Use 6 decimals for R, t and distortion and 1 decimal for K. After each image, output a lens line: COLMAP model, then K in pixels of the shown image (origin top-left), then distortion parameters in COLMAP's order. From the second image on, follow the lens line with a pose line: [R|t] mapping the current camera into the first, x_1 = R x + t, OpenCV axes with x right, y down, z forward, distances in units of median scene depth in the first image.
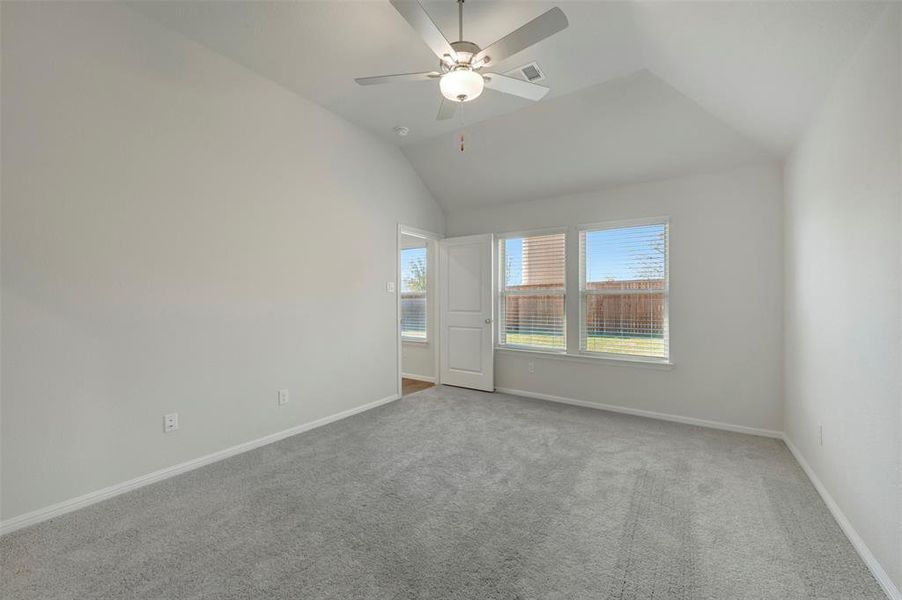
lens RADIAL K [[355.6, 0, 455.3], [0, 355.6, 296.5], [0, 0, 1]] dist [0.002728, -0.000499]
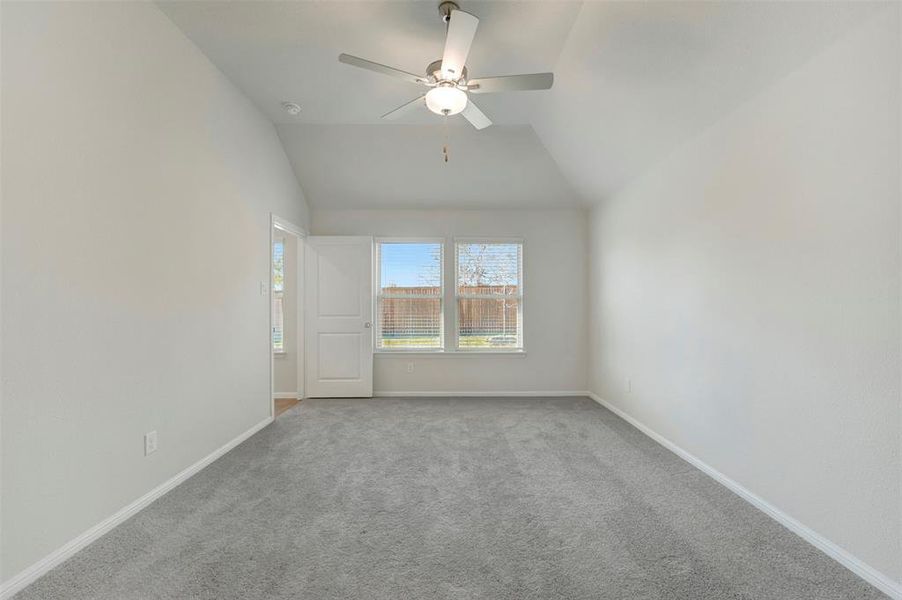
lens RADIAL K [[355.6, 0, 455.2], [0, 355.6, 296.8], [0, 0, 1]] dist [0.002728, -0.000499]
pose [[0.825285, 0.007023, 0.564673, -0.347530], [-0.000709, 0.999935, -0.011399, 0.002300], [-0.564716, 0.009007, 0.825236, 0.073451]]
